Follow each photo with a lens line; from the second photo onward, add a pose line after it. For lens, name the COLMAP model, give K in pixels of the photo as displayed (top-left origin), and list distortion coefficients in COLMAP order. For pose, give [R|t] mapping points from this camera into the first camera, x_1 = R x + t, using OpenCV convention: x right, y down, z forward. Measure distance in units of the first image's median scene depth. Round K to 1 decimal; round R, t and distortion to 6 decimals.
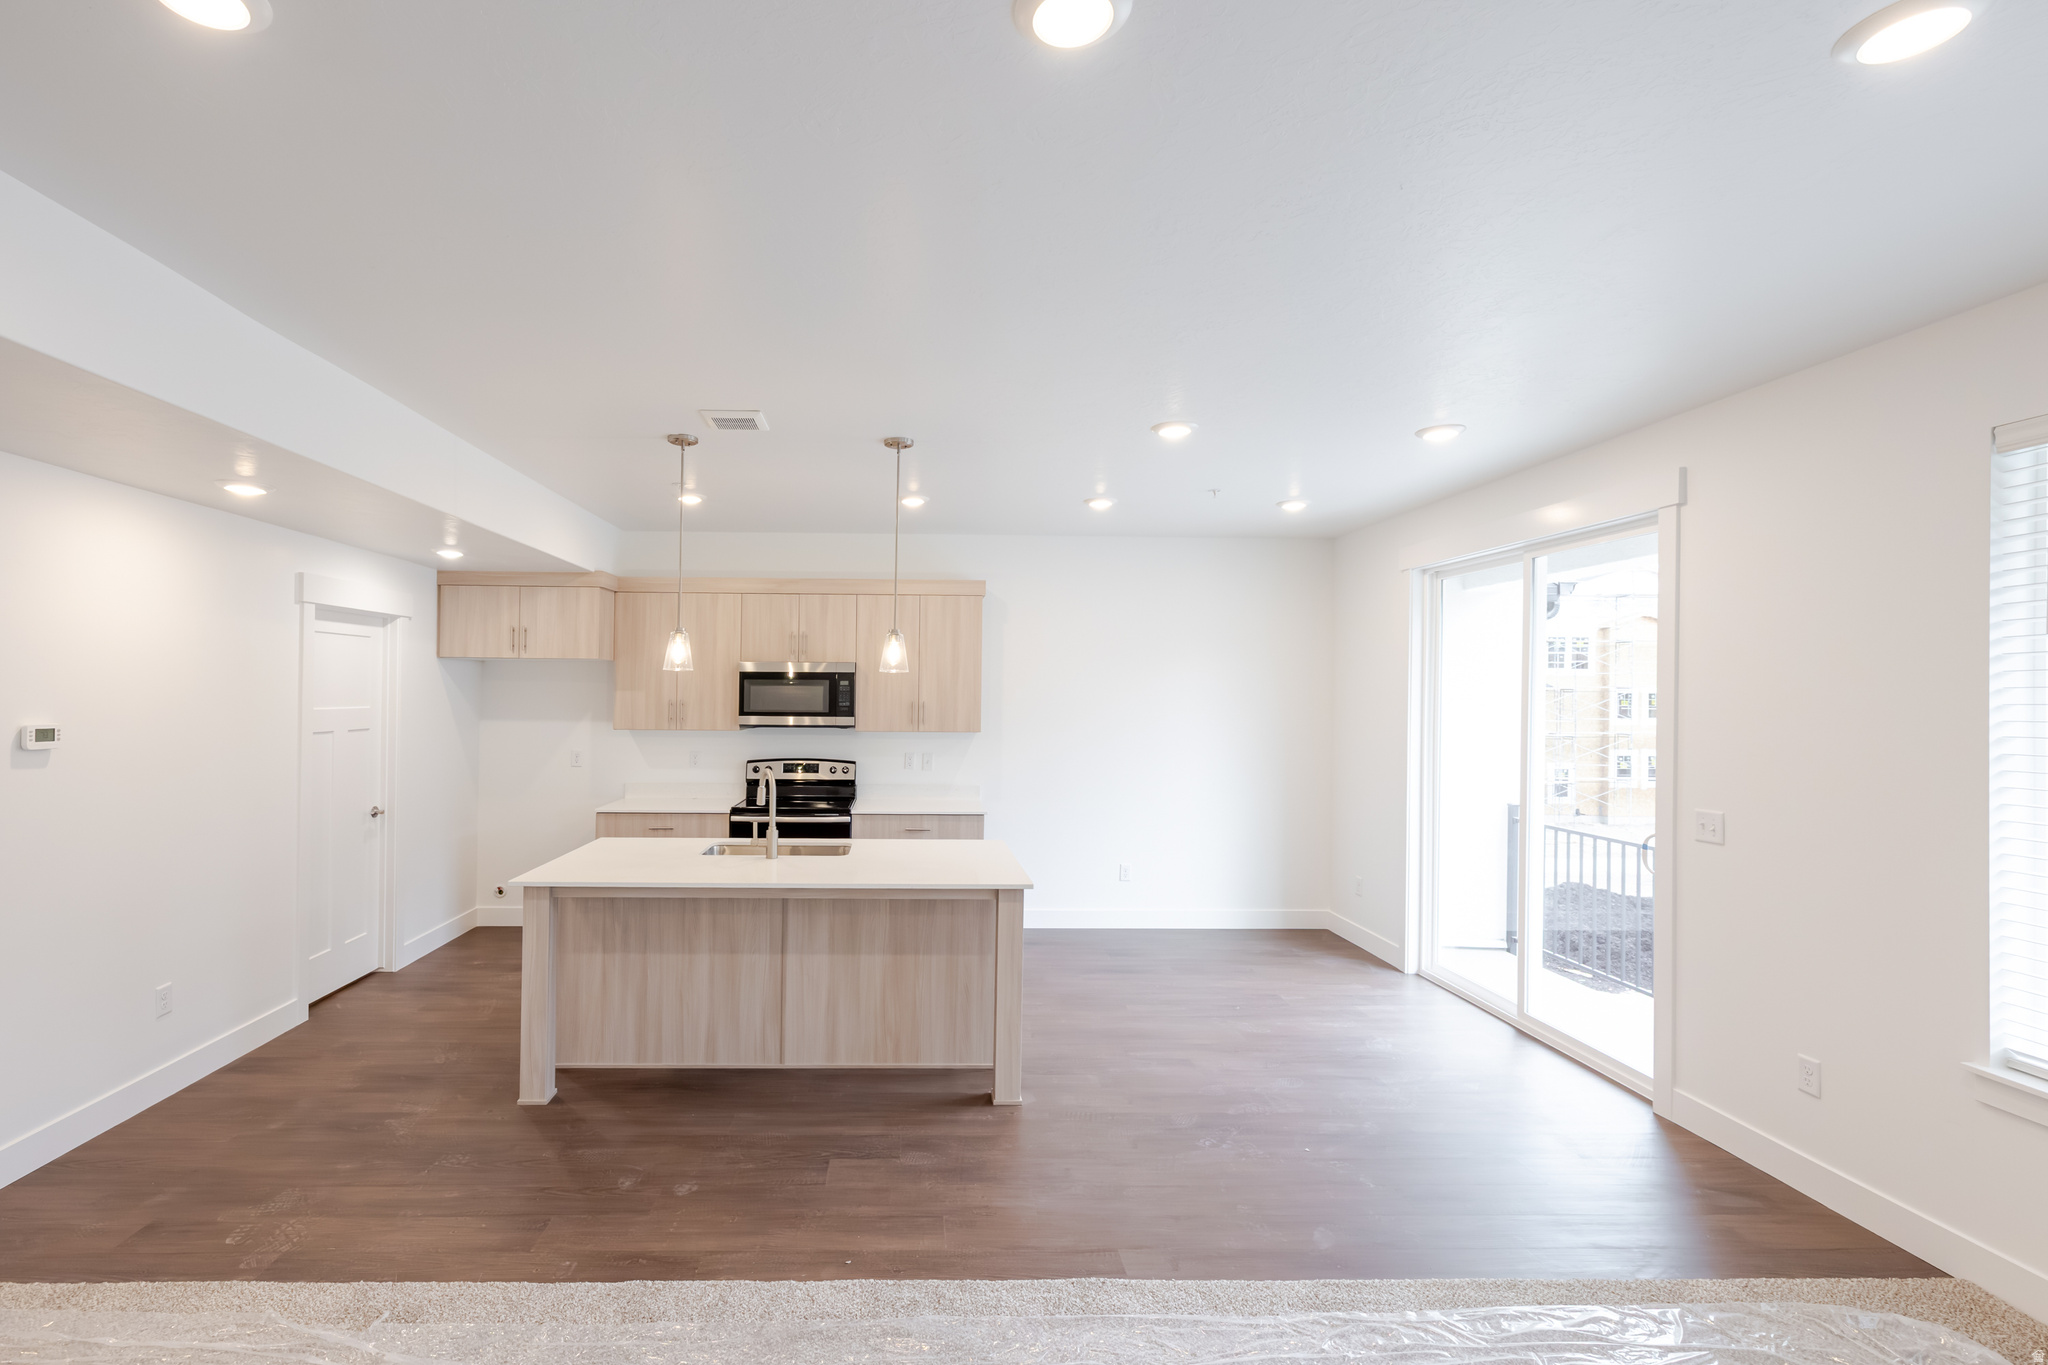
lens RADIAL K [[909.8, 0, 921.0], [0, 909.8, 688.6], [0, 0, 1]] dist [-0.000377, -0.000128]
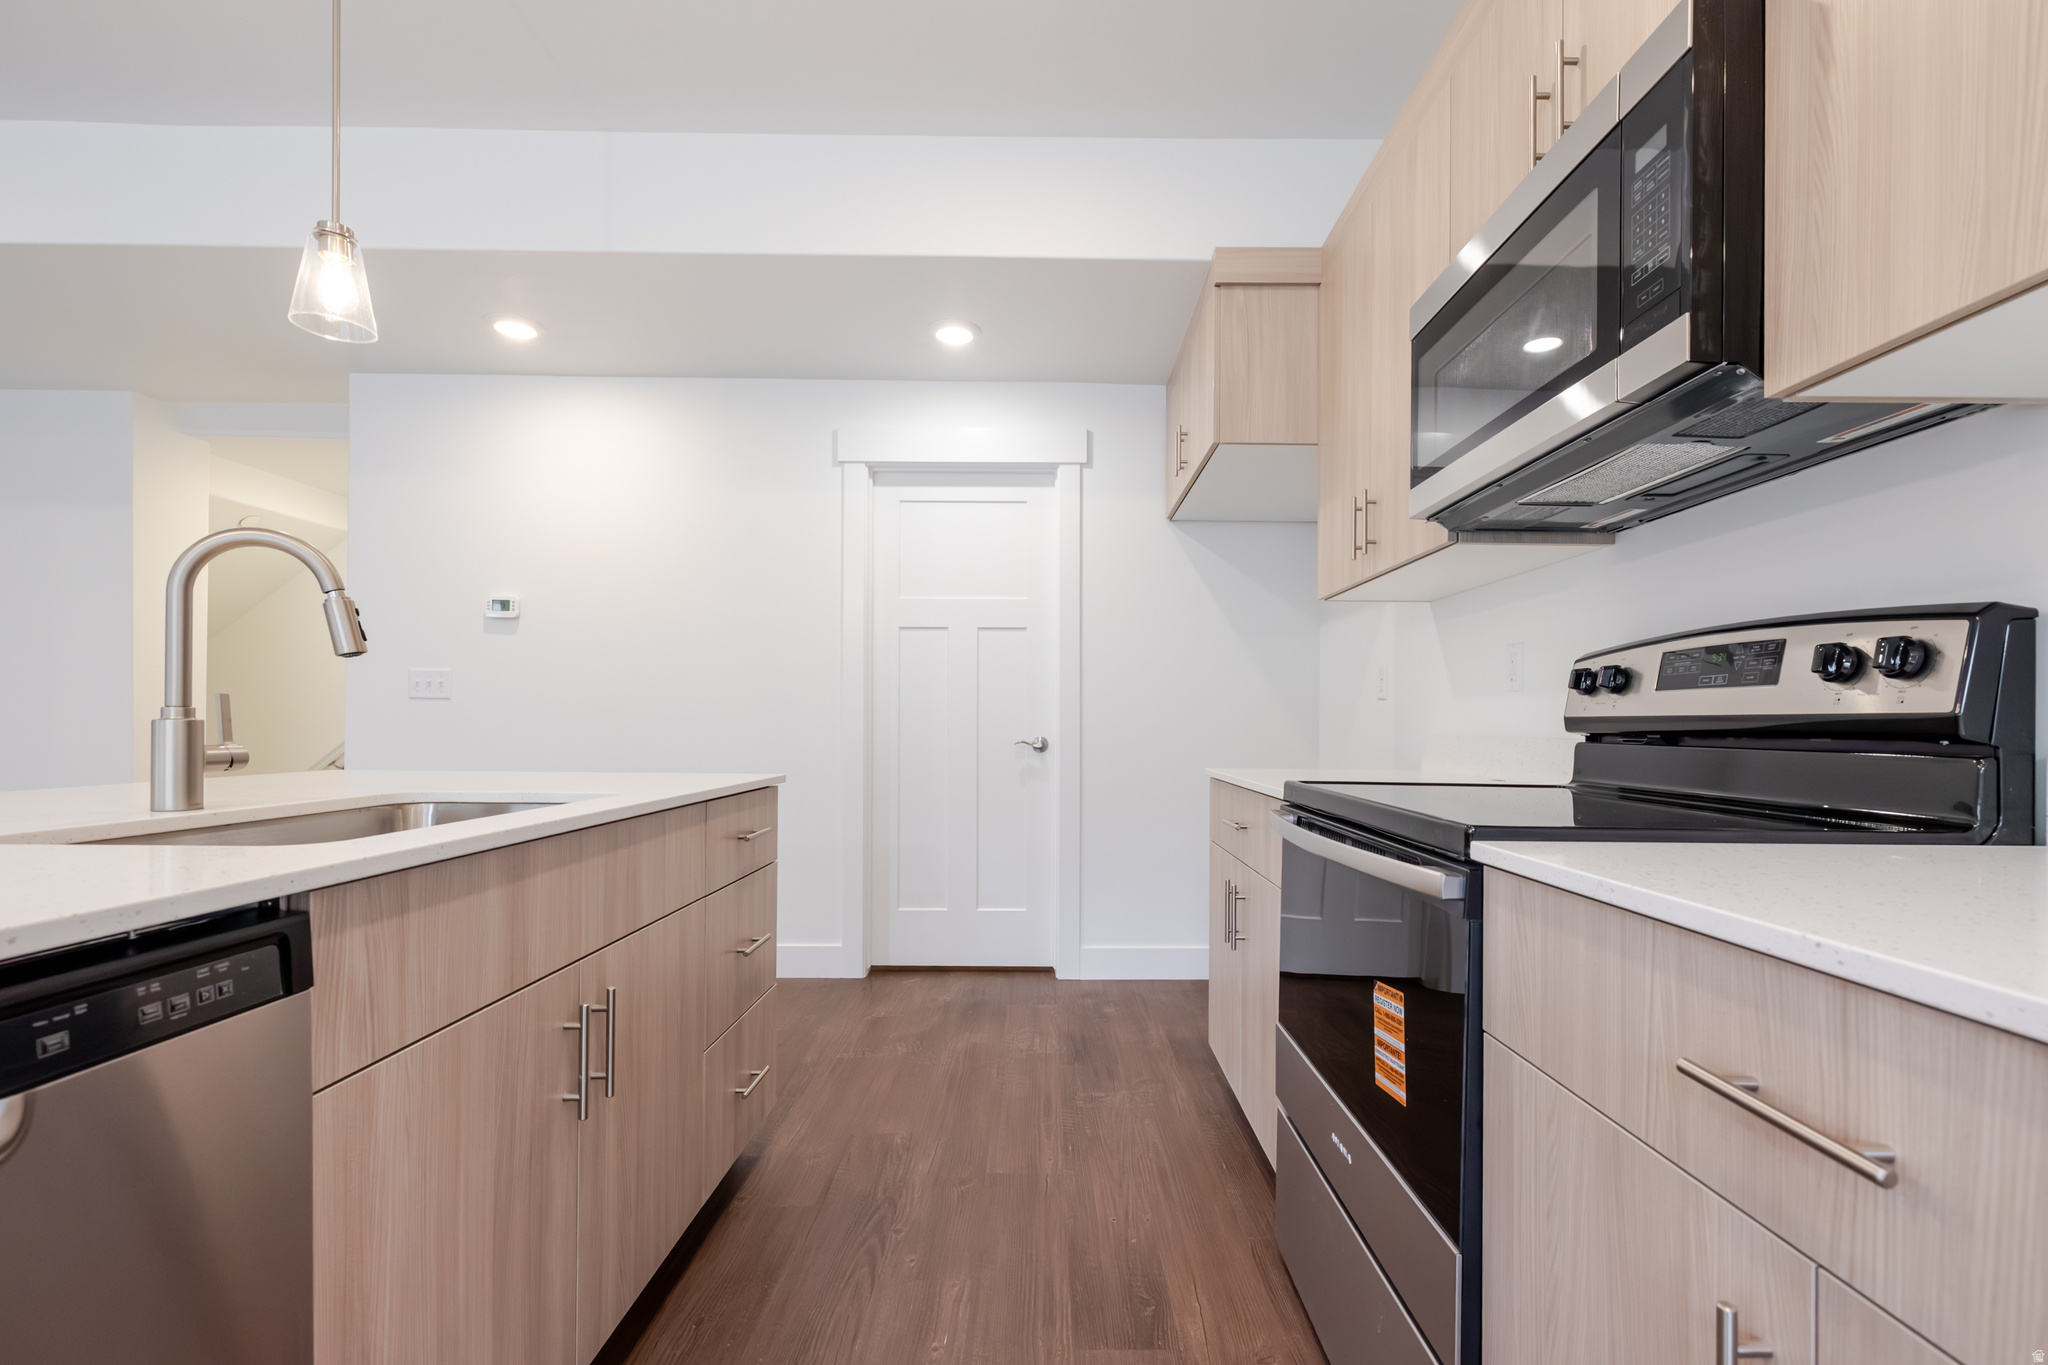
lens RADIAL K [[901.5, 0, 1029.2], [0, 901.5, 706.6], [0, 0, 1]] dist [0.018250, 0.000296]
pose [[-0.005537, -0.022319, -0.999736, 0.148662], [-0.001506, 0.999750, -0.022311, 0.159501], [0.999984, 0.001382, -0.005569, 1.305207]]
